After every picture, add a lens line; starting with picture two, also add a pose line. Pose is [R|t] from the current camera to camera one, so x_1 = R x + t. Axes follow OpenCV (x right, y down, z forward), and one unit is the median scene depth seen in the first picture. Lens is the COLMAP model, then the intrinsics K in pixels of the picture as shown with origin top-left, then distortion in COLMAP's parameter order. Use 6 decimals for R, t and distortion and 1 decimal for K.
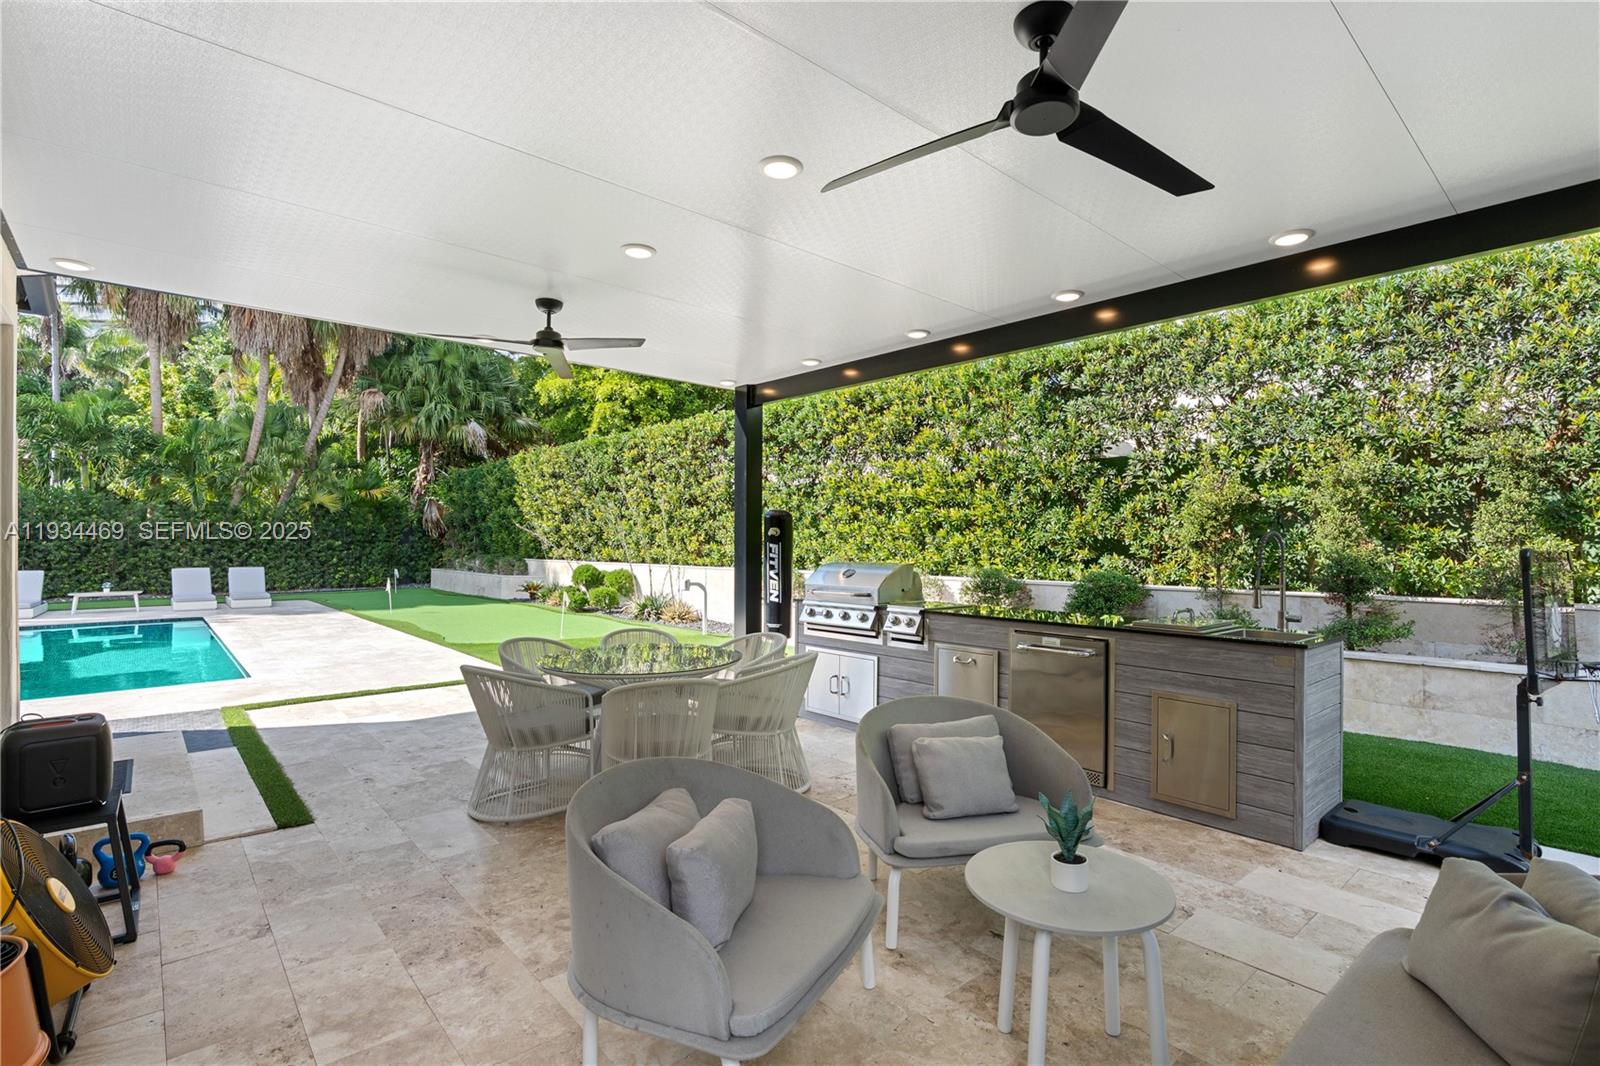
lens RADIAL K [[759.8, 0, 802.3], [0, 759.8, 539.7], [0, 0, 1]] dist [0.000636, 0.000326]
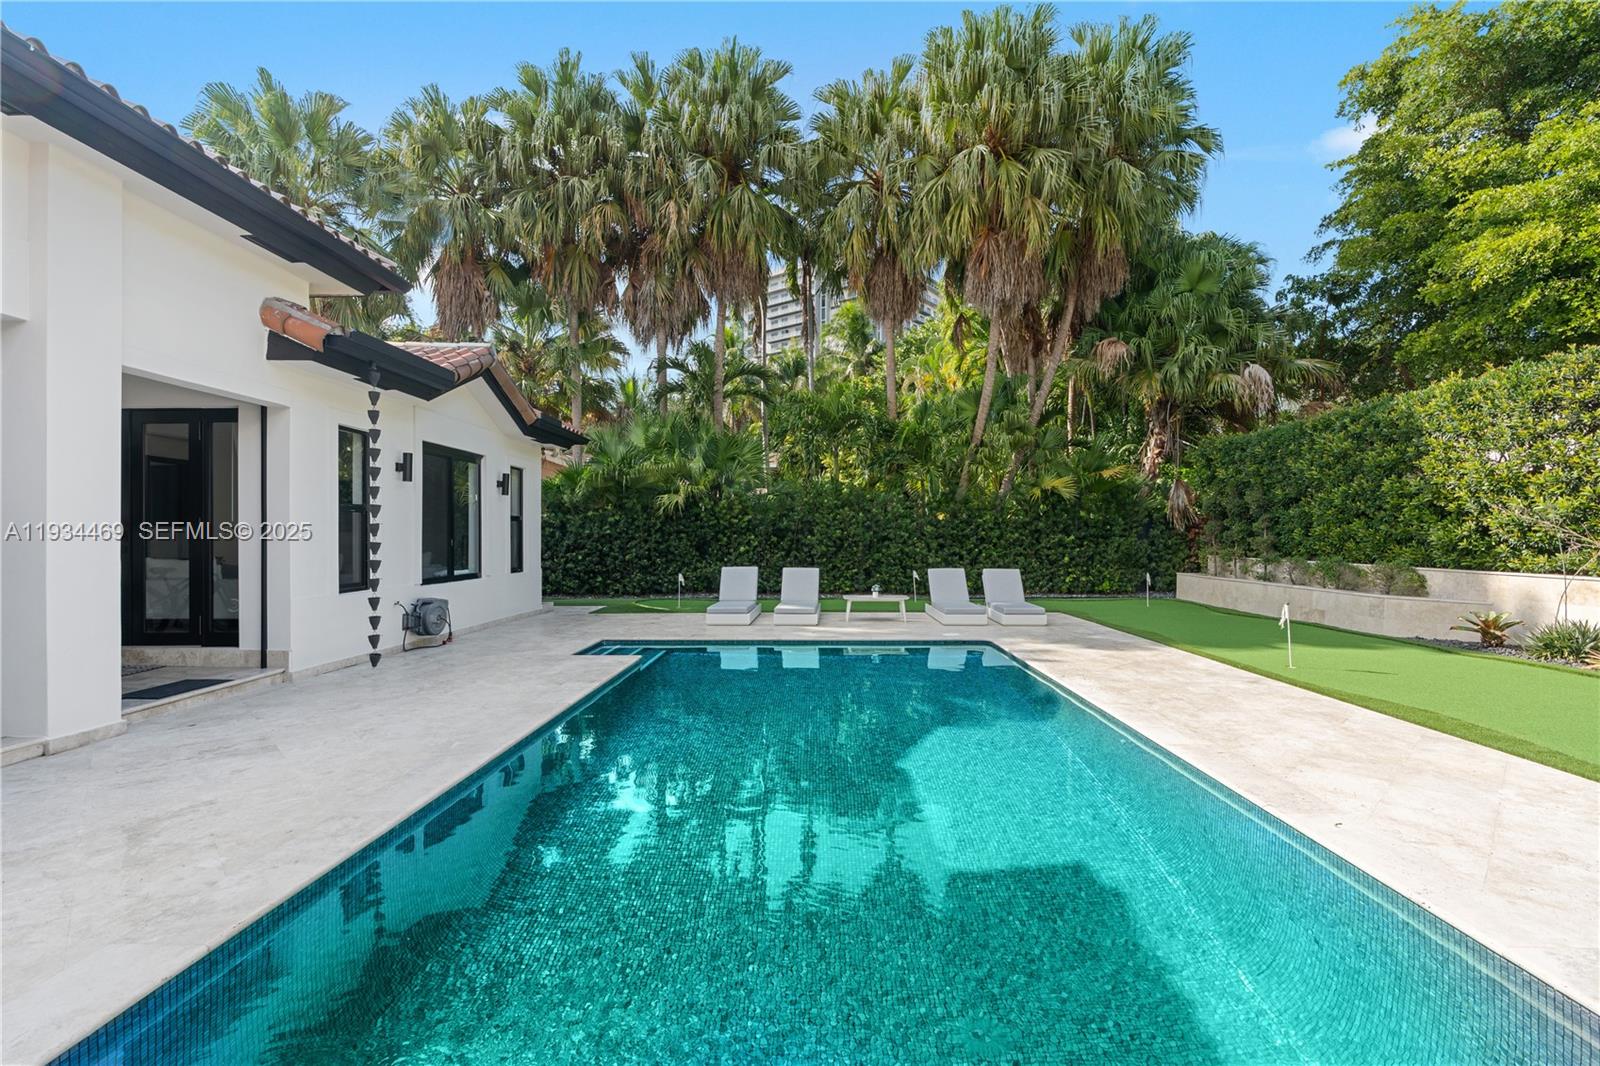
lens RADIAL K [[723.9, 0, 807.3], [0, 723.9, 529.4], [0, 0, 1]] dist [-0.007297, 0.005262]
pose [[0.744927, -0.002814, -0.667140, -0.312088], [-0.000731, 0.999987, -0.005034, -0.000666], [0.667146, 0.004238, 0.744915, 0.251987]]
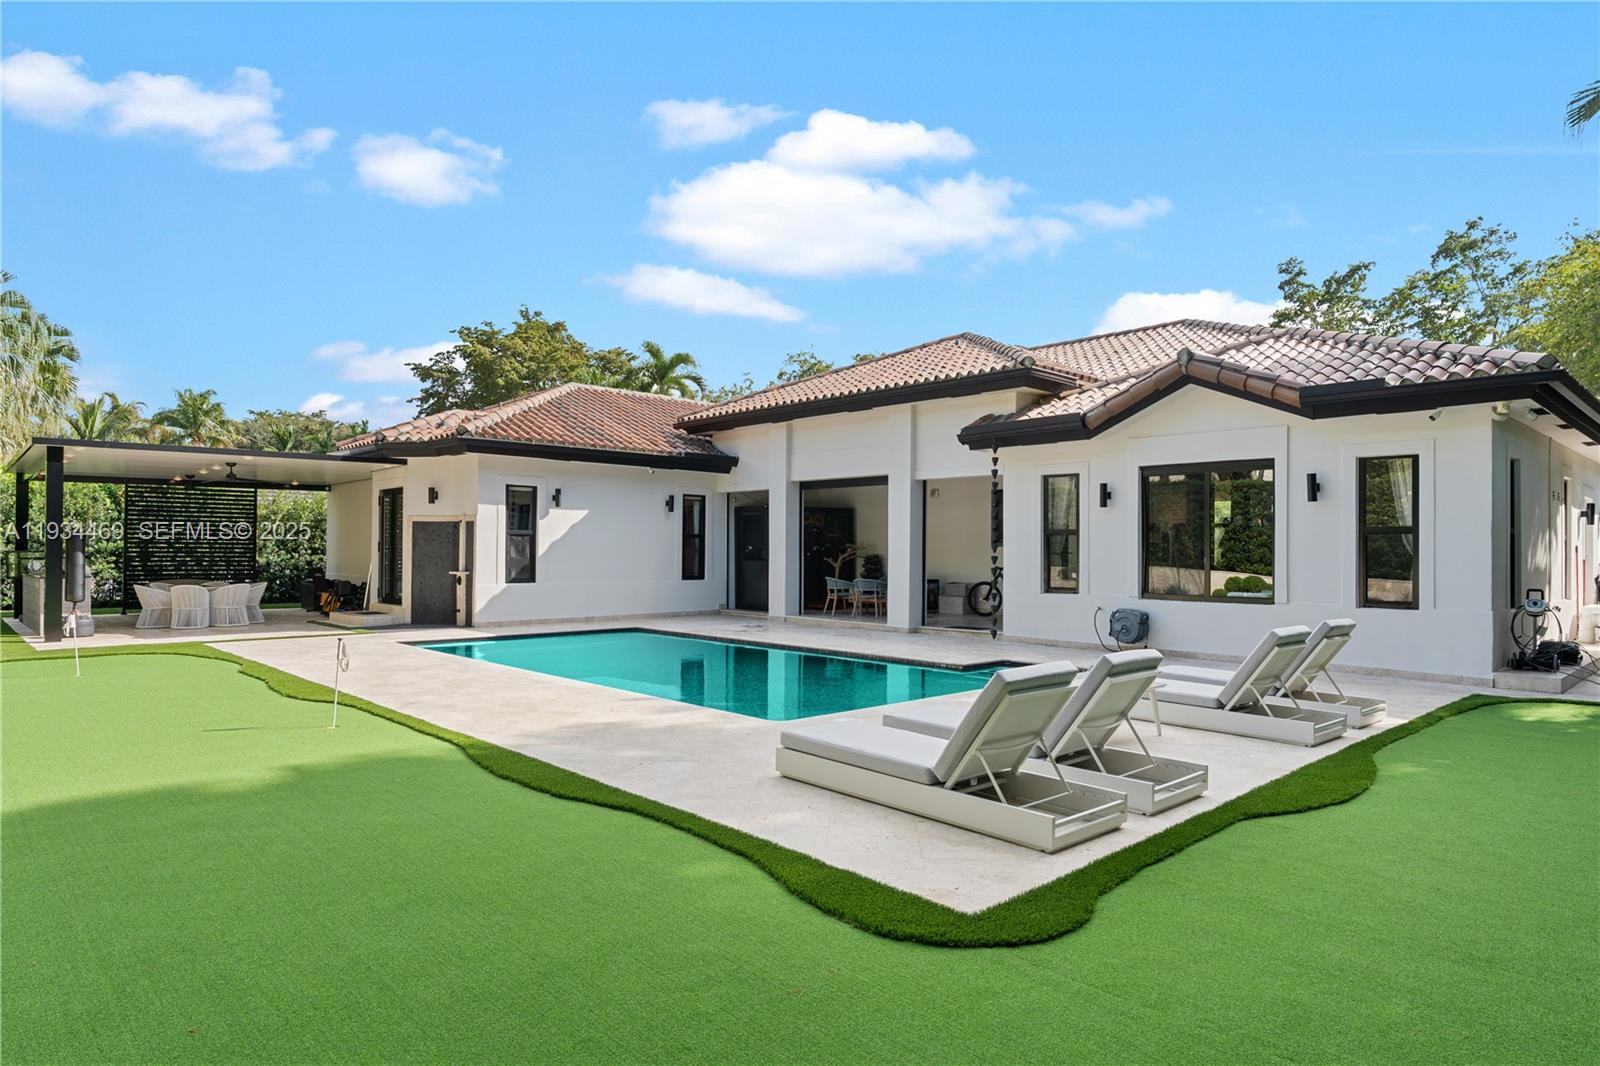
lens RADIAL K [[947.7, 0, 800.0], [0, 947.7, 533.0], [0, 0, 1]] dist [0.005409, 0.000867]
pose [[-0.999695, -0.004391, -0.024306, -0.540798], [-0.003926, 0.999808, -0.019177, 0.000494], [0.024385, -0.019075, -0.999521, 1.057216]]
